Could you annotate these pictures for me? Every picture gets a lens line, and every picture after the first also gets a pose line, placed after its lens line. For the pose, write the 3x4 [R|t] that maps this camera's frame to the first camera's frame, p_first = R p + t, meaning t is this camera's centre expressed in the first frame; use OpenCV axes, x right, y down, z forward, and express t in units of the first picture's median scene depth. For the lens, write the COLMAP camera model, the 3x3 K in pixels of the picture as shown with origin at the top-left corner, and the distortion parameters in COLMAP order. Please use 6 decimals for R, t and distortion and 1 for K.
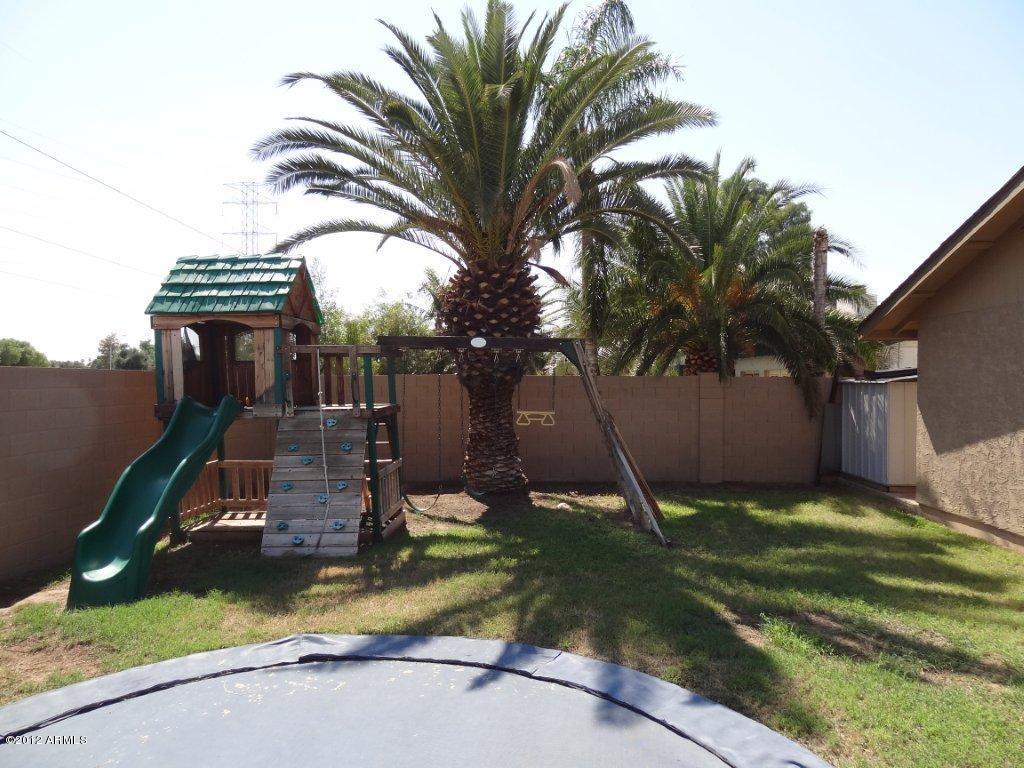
lens RADIAL K [[718.2, 0, 515.7], [0, 718.2, 383.6], [0, 0, 1]] dist [-0.000451, 0.003500]
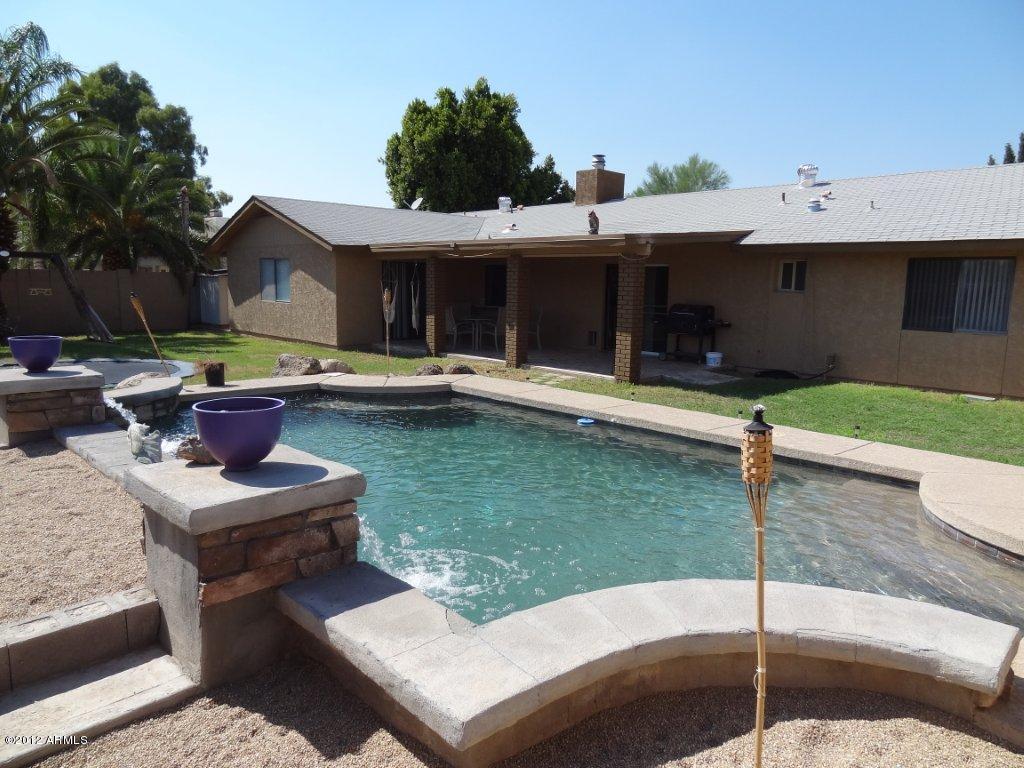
lens RADIAL K [[718.2, 0, 515.7], [0, 718.2, 383.6], [0, 0, 1]] dist [-0.000451, 0.003500]
pose [[0.701365, -0.094242, 0.706545, -0.398839], [-0.015116, 0.989032, 0.146926, -0.012132], [-0.712642, -0.113729, 0.692248, -1.147545]]
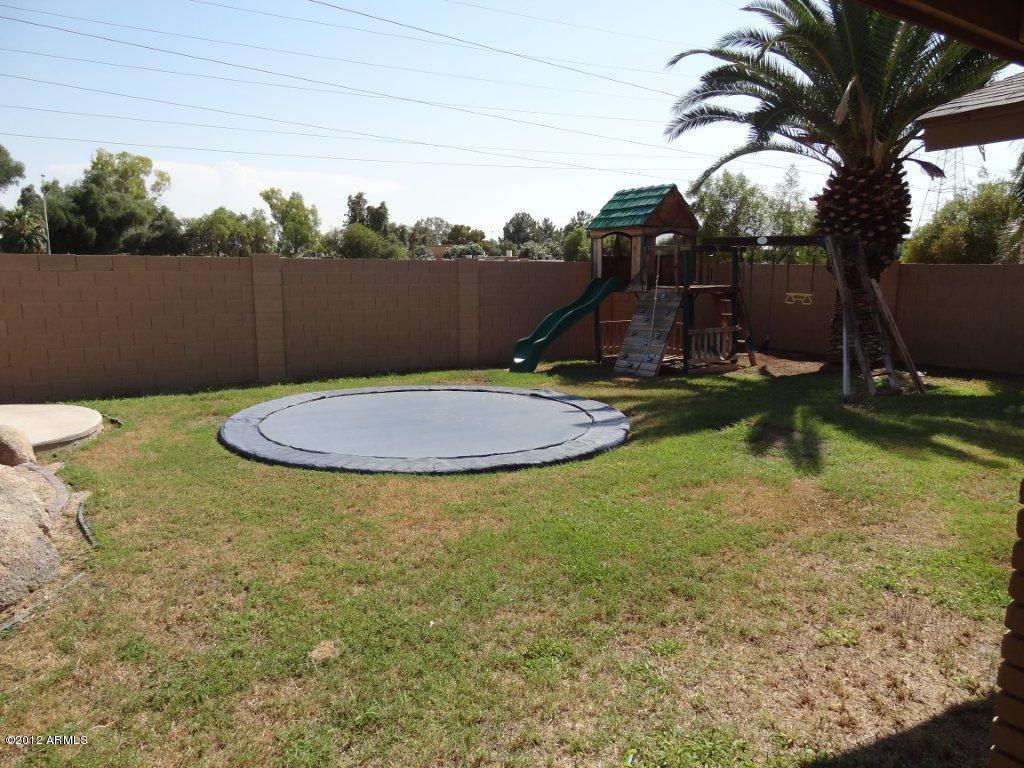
lens RADIAL K [[701.9, 0, 513.6], [0, 701.9, 385.6], [0, 0, 1]] dist [-0.003102, -0.000272]
pose [[0.593378, 0.136797, -0.793214, 0.598111], [-0.005570, 0.986127, 0.165900, -0.003844], [0.804904, -0.094023, 0.585908, -0.137728]]
